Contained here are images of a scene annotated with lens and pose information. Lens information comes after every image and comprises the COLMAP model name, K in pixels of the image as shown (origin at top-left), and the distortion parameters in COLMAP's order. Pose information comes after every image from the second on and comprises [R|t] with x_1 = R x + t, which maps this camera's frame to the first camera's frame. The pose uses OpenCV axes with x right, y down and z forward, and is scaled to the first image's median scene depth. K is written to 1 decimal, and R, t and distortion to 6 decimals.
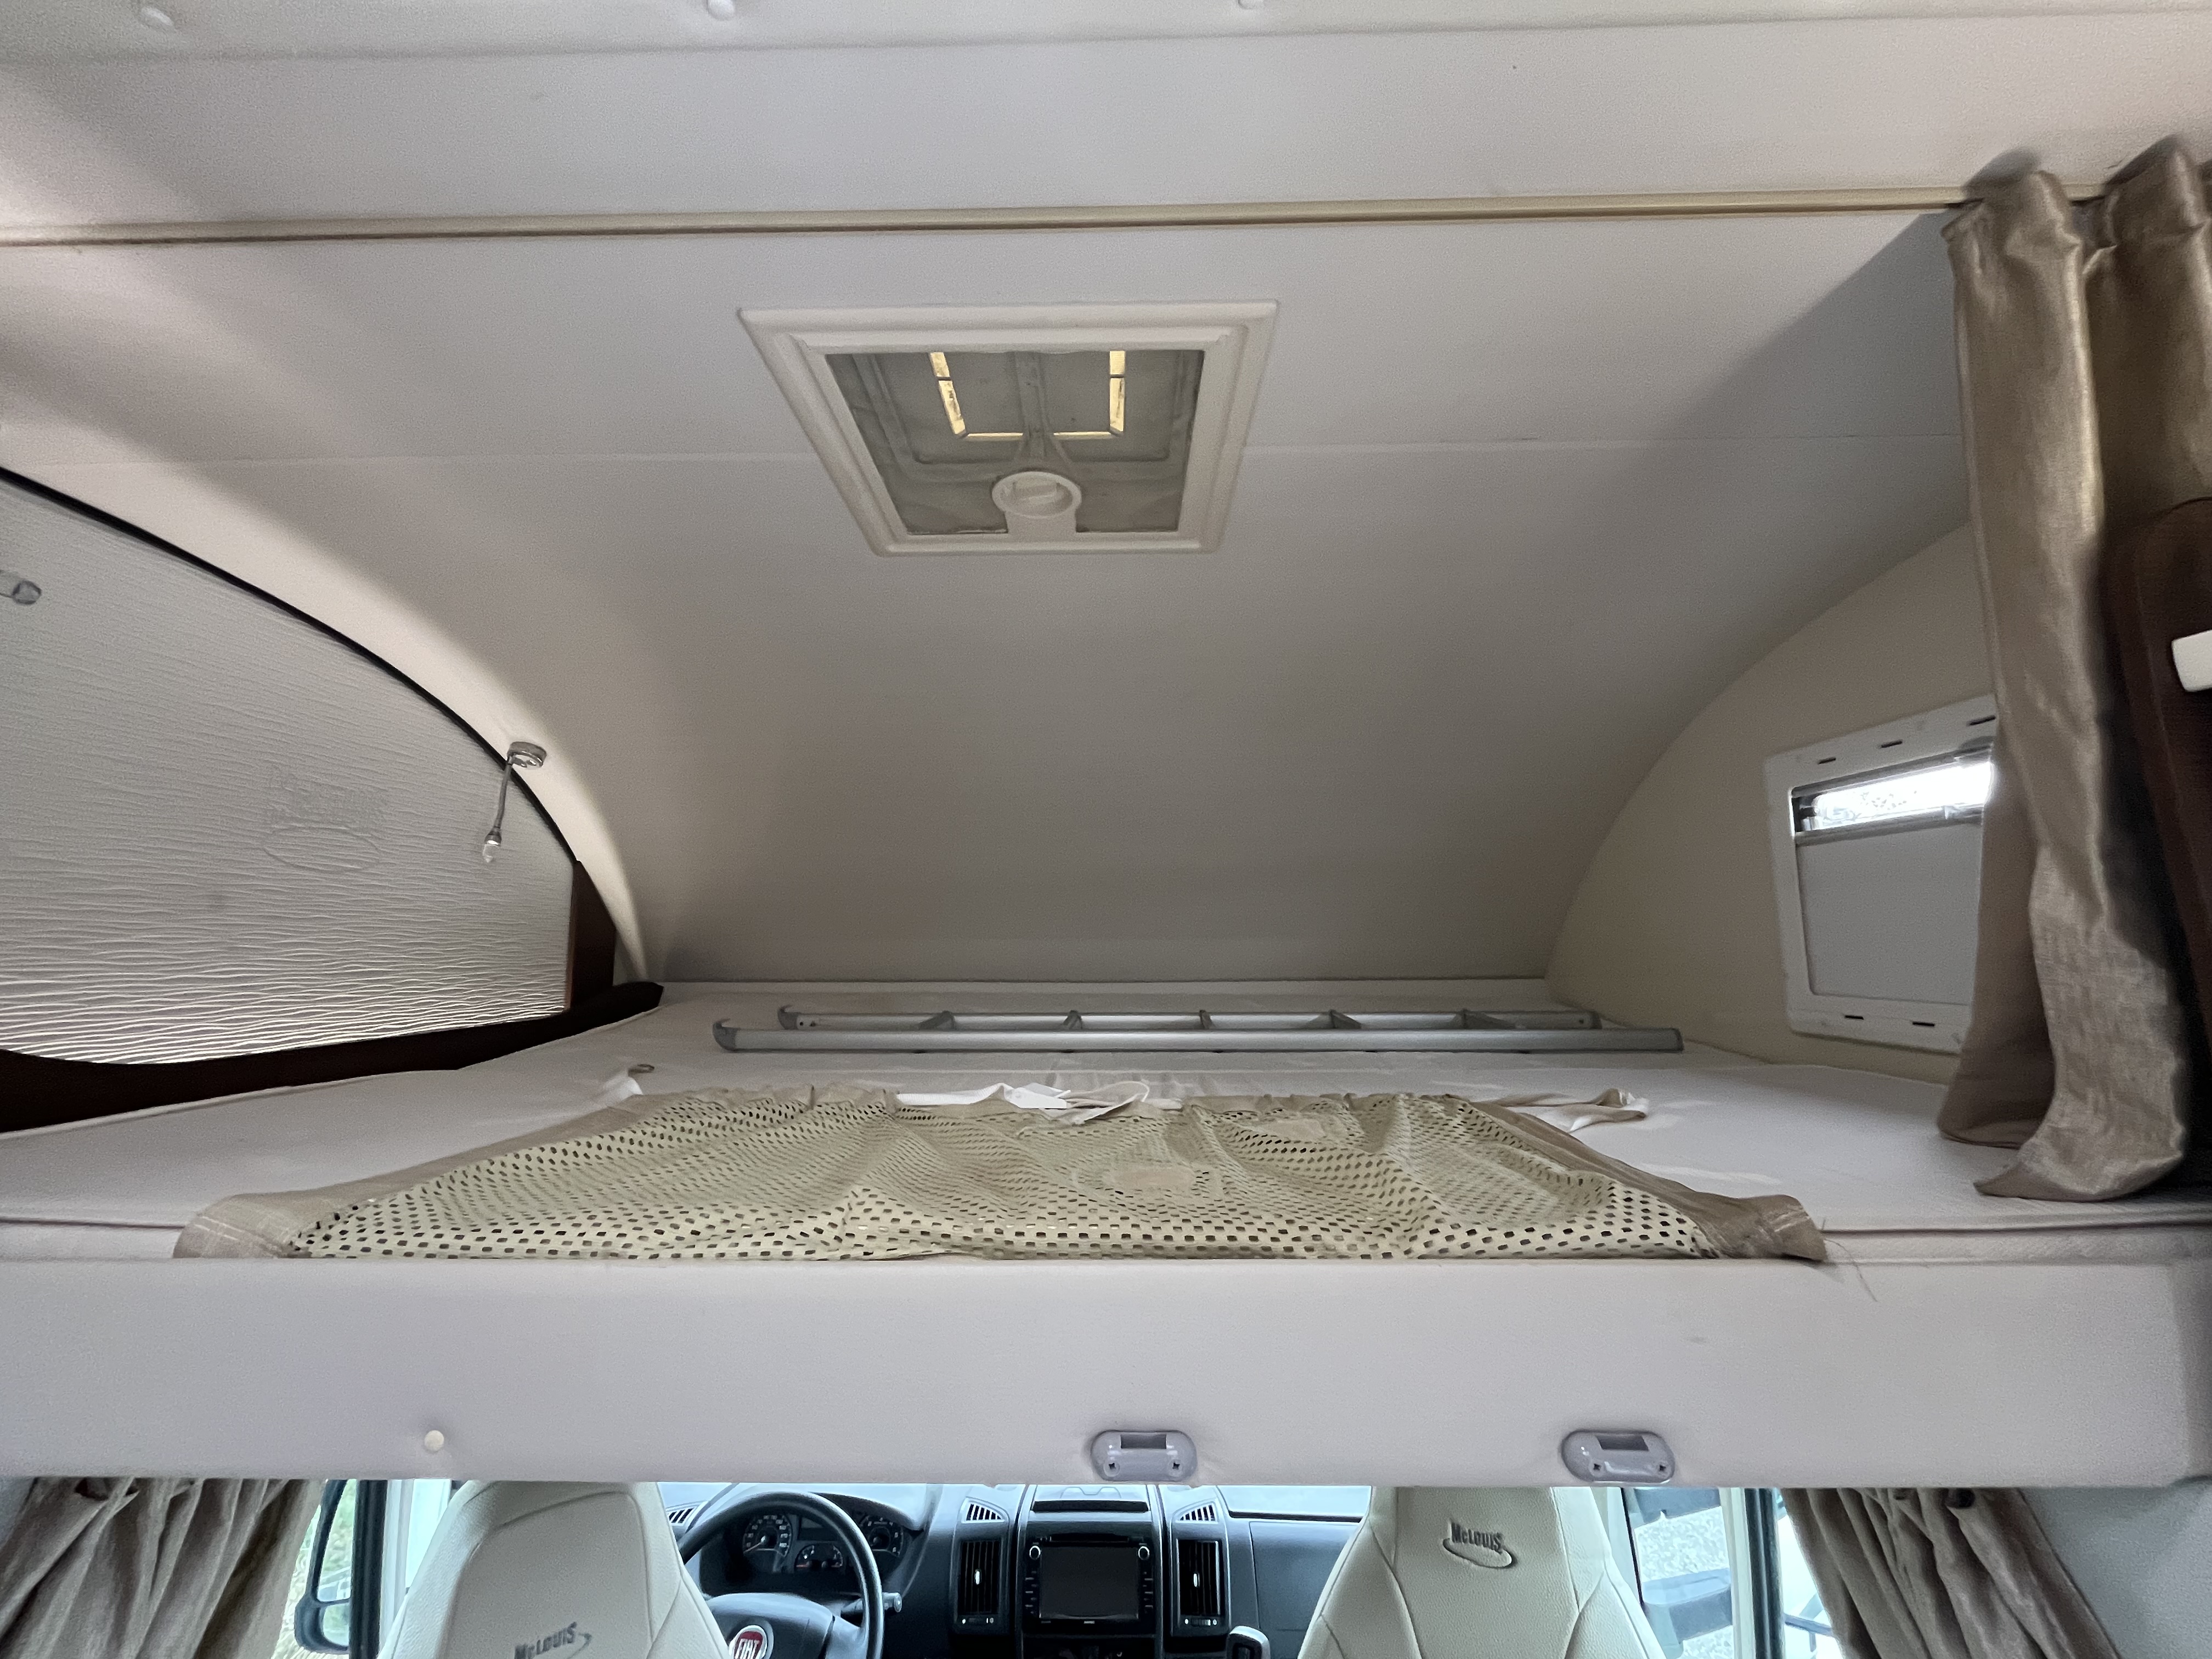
lens RADIAL K [[898.4, 0, 1097.5], [0, 898.4, 836.1], [0, 0, 1]] dist [-0.002710, -0.000692]
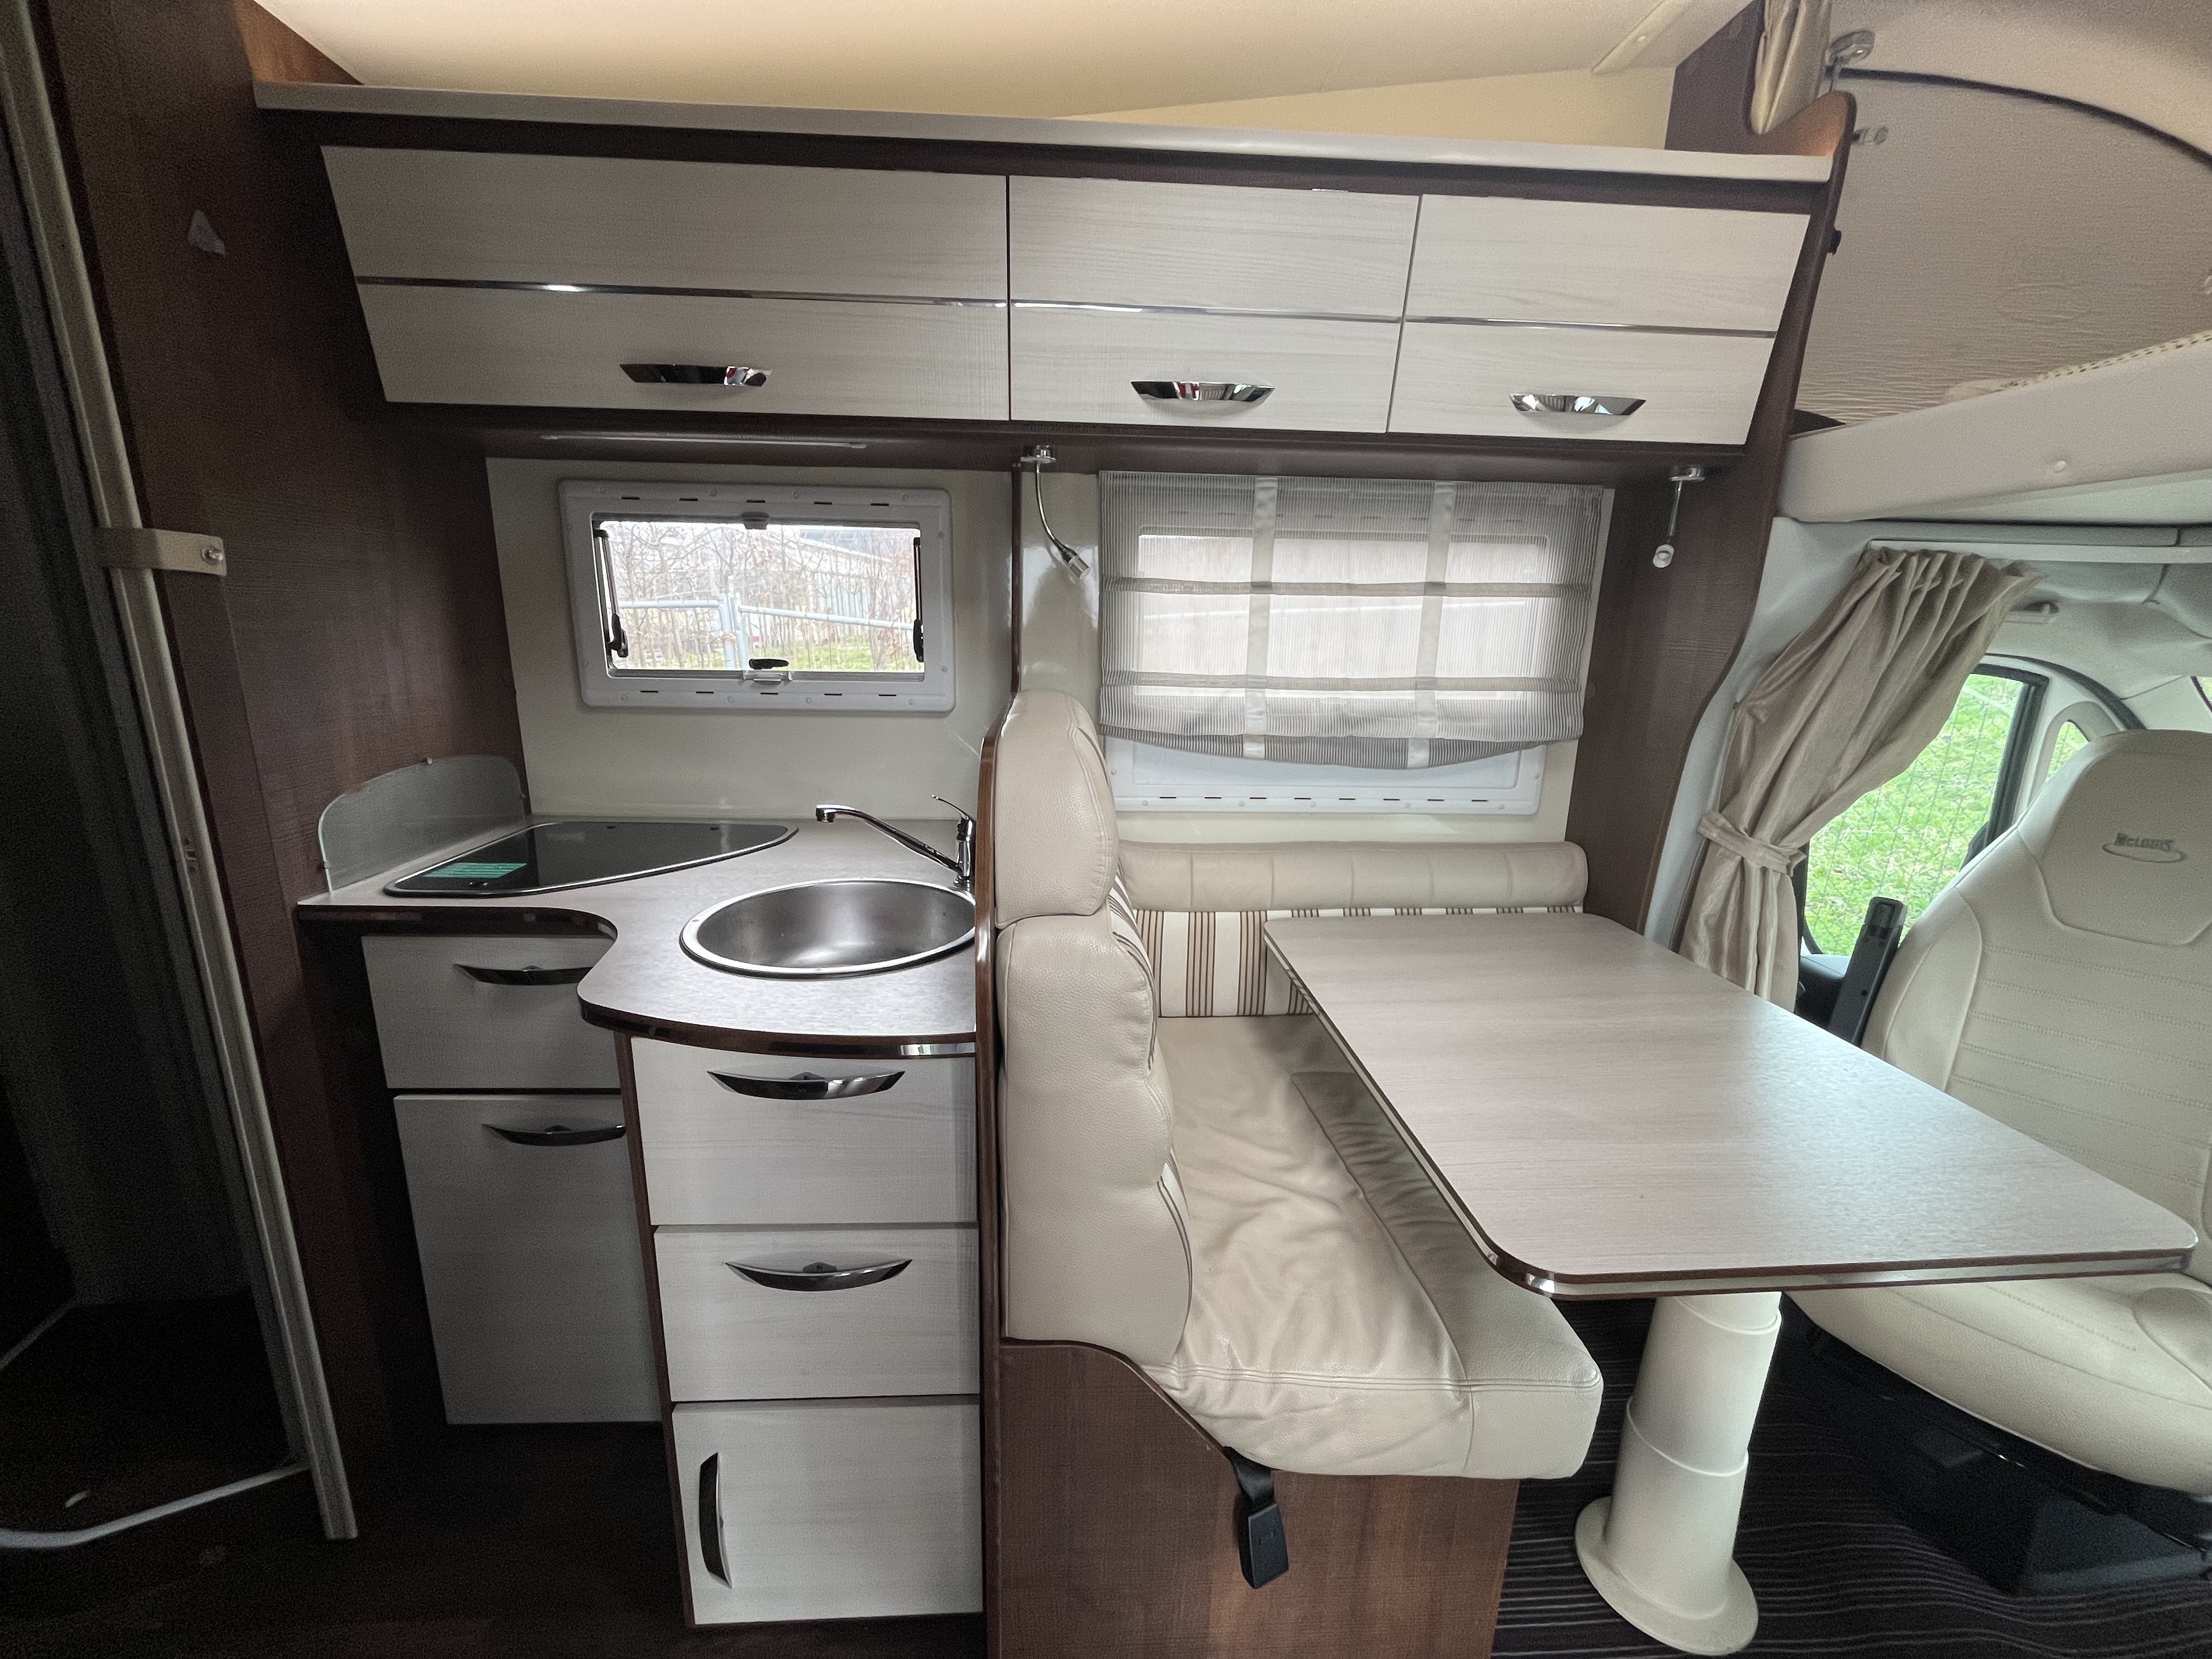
lens RADIAL K [[898.4, 0, 1100.7], [0, 898.4, 833.4], [0, 0, 1]] dist [-0.002710, -0.000692]
pose [[0.072764, 0.237209, -0.968730, 0.436122], [0.100769, 0.964585, 0.243763, 0.281802], [0.992245, -0.115356, 0.046283, -0.462712]]
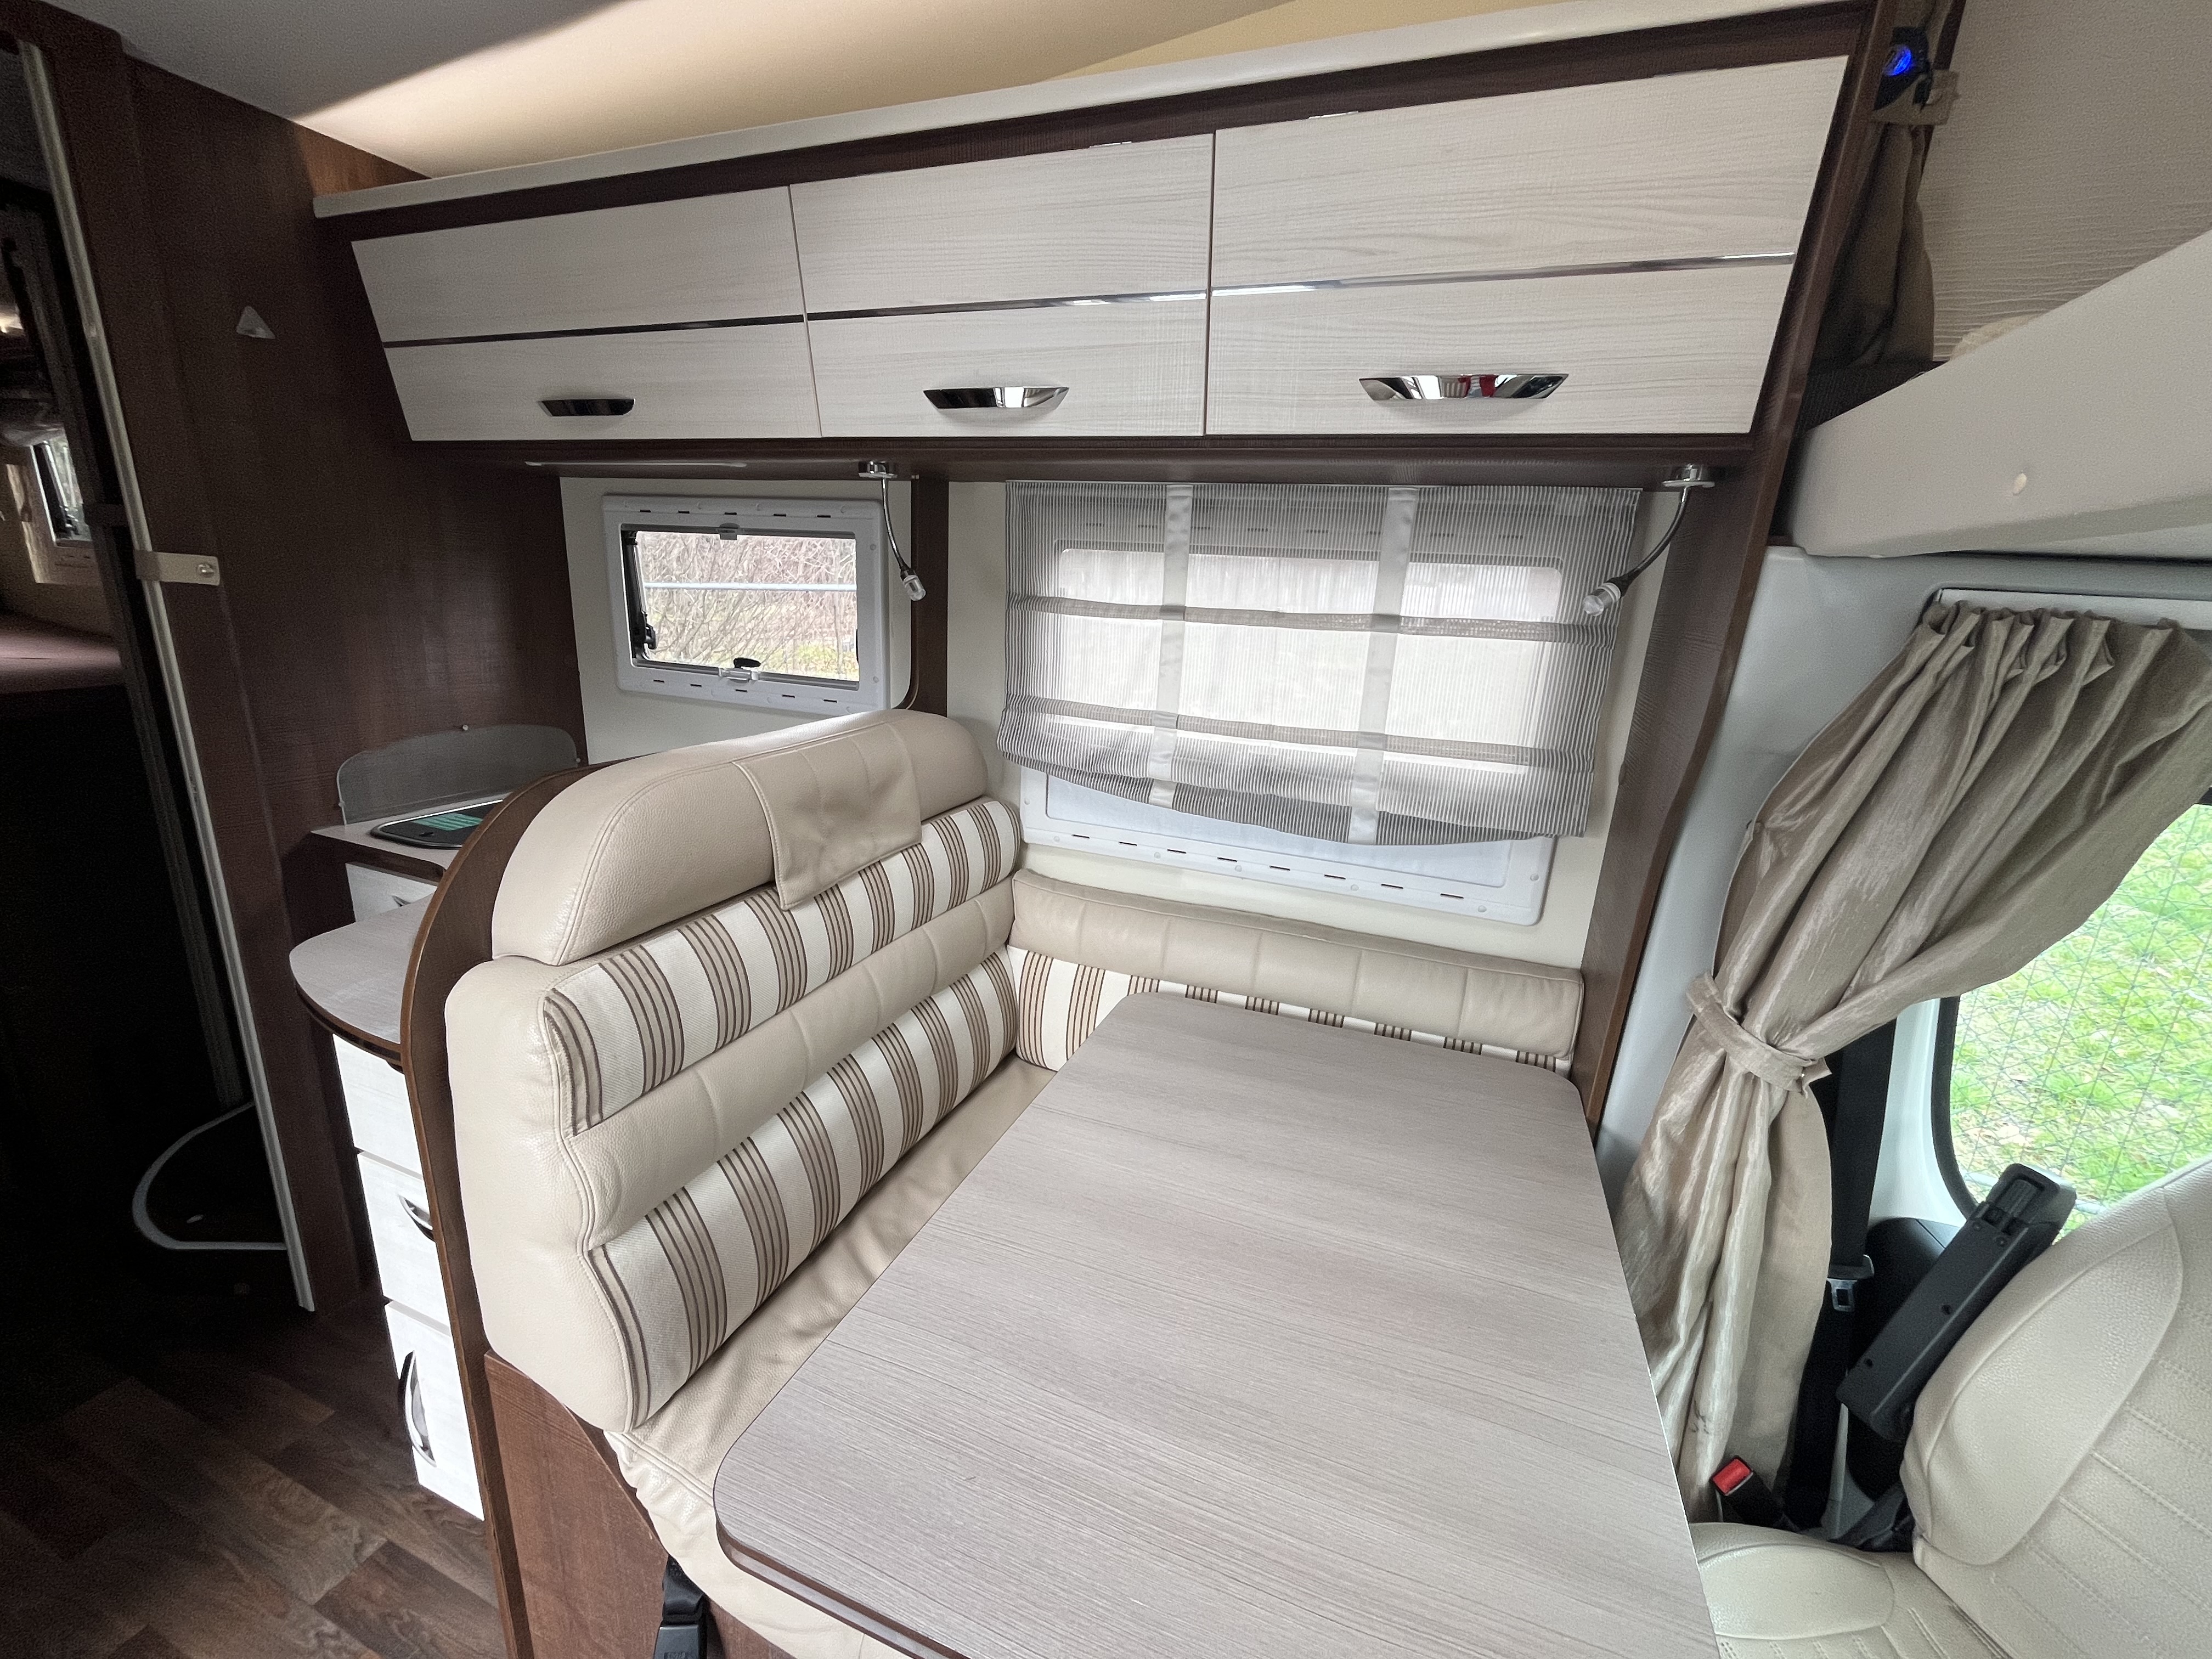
lens RADIAL K [[898.4, 0, 1097.0], [0, 898.4, 832.9], [0, 0, 1]] dist [-0.002710, -0.000692]
pose [[-0.348794, 0.237879, -0.906508, 0.237429], [0.062742, 0.971009, 0.230664, 0.281674], [0.935097, 0.023578, -0.353607, 0.143616]]
